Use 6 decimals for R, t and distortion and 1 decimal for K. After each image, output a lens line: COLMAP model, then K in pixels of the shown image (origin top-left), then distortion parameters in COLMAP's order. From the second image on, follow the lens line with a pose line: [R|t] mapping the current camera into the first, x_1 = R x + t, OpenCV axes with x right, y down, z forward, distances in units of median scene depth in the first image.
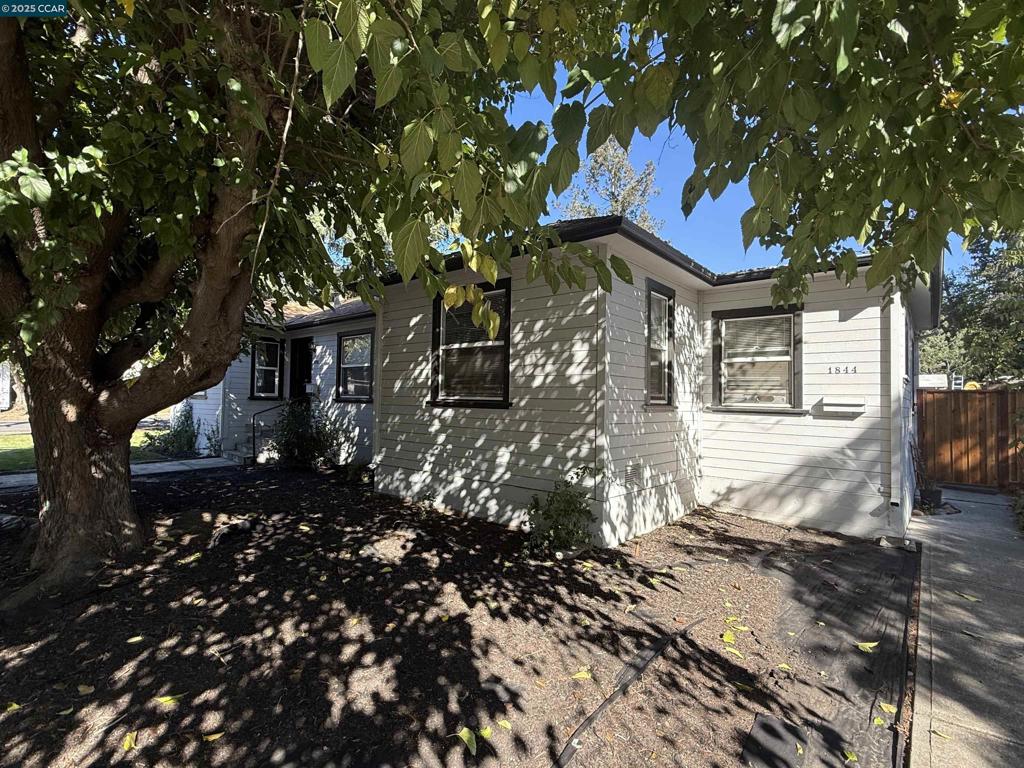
lens RADIAL K [[516.2, 0, 503.2], [0, 516.2, 388.5], [0, 0, 1]] dist [0.000709, -0.000667]
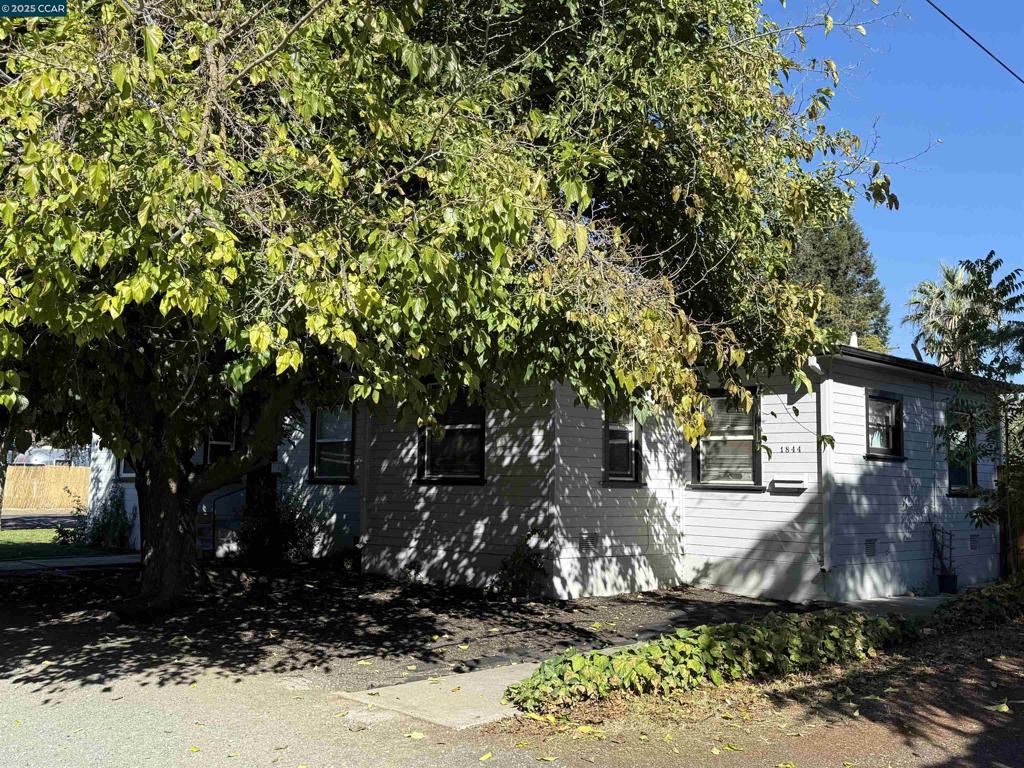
lens RADIAL K [[1013.9, 0, 515.1], [0, 1013.9, 385.3], [0, 0, 1]] dist [0.143838, 0.000000]
pose [[0.998222, -0.011209, -0.058548, 0.202427], [0.006655, 0.996978, -0.077405, -0.006425], [0.059238, 0.076877, 0.995279, -1.176957]]
